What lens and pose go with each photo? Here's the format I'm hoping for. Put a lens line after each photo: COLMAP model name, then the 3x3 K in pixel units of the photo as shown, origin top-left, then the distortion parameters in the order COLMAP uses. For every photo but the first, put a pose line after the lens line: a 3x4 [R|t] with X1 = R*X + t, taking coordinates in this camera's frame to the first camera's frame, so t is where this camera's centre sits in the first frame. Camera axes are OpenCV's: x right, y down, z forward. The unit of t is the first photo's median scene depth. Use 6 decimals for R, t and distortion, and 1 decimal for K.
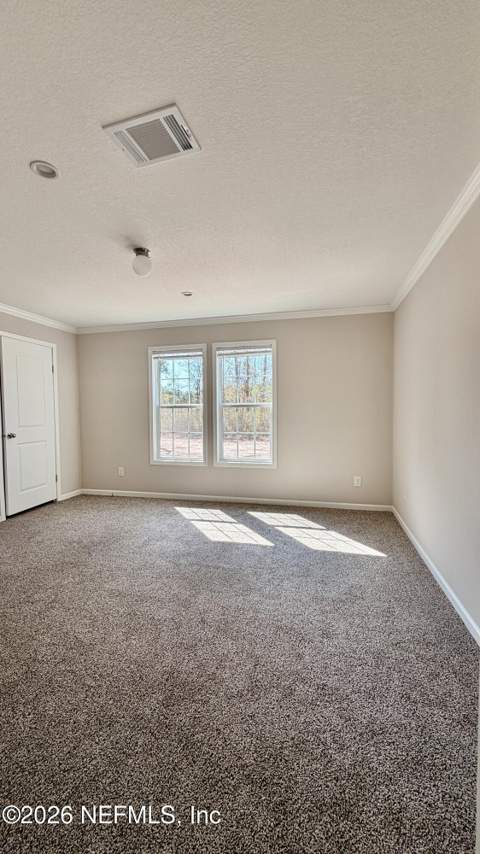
lens RADIAL K [[339.6, 0, 239.6], [0, 339.6, 424.8], [0, 0, 1]] dist [0.000390, 0.000281]
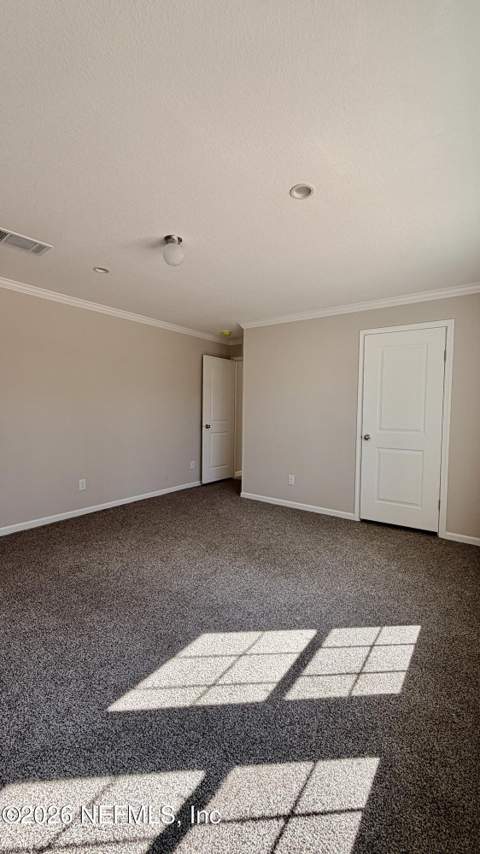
lens RADIAL K [[339.6, 0, 239.6], [0, 339.6, 424.8], [0, 0, 1]] dist [0.000390, 0.000281]
pose [[-0.390975, 0.042974, -0.919397, 0.351002], [-0.055190, 0.996017, 0.070024, -0.050180], [0.918745, 0.078119, -0.387046, 1.057076]]
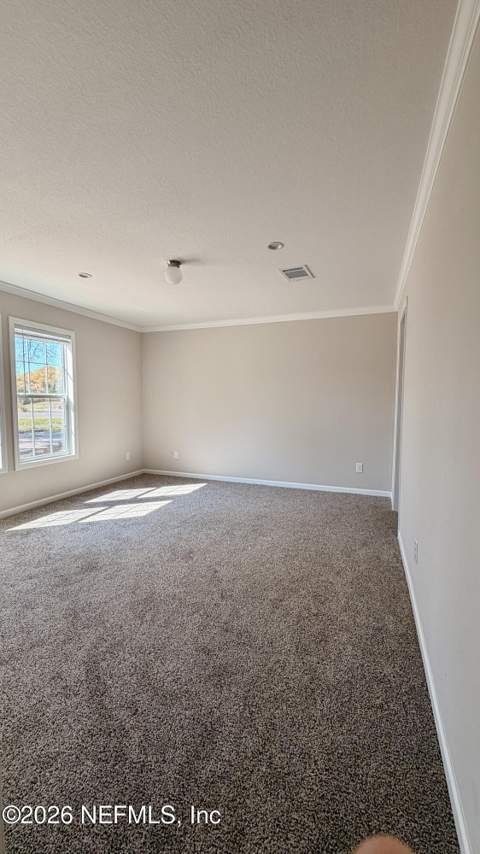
lens RADIAL K [[339.6, 0, 239.6], [0, 339.6, 424.8], [0, 0, 1]] dist [0.000390, 0.000281]
pose [[0.129773, -0.062119, 0.989596, -0.970726], [0.037625, 0.997625, 0.057689, -0.015248], [-0.990830, 0.029747, 0.131802, 0.438799]]
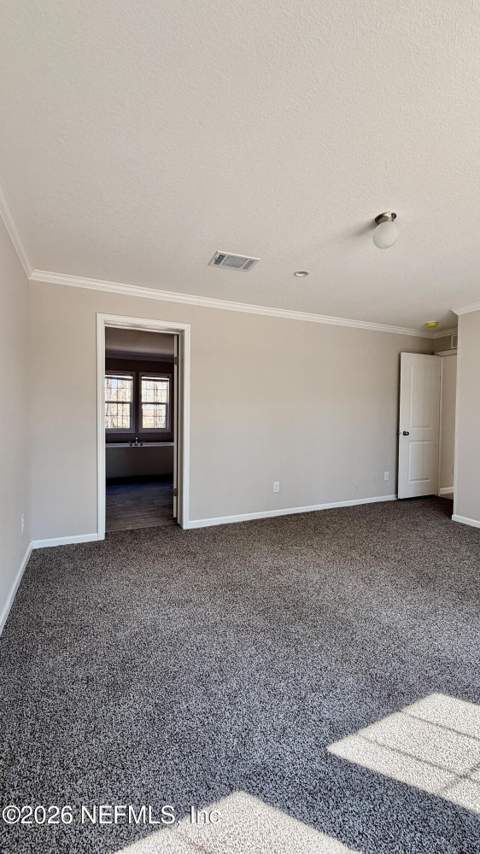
lens RADIAL K [[321.9, 0, 230.0], [0, 321.9, 427.1], [0, 0, 1]] dist [-0.001216, -0.000391]
pose [[-0.791548, 0.020234, -0.610772, 0.334747], [-0.030995, 0.996836, 0.073192, -0.034955], [0.610320, 0.076866, -0.788417, 0.970554]]
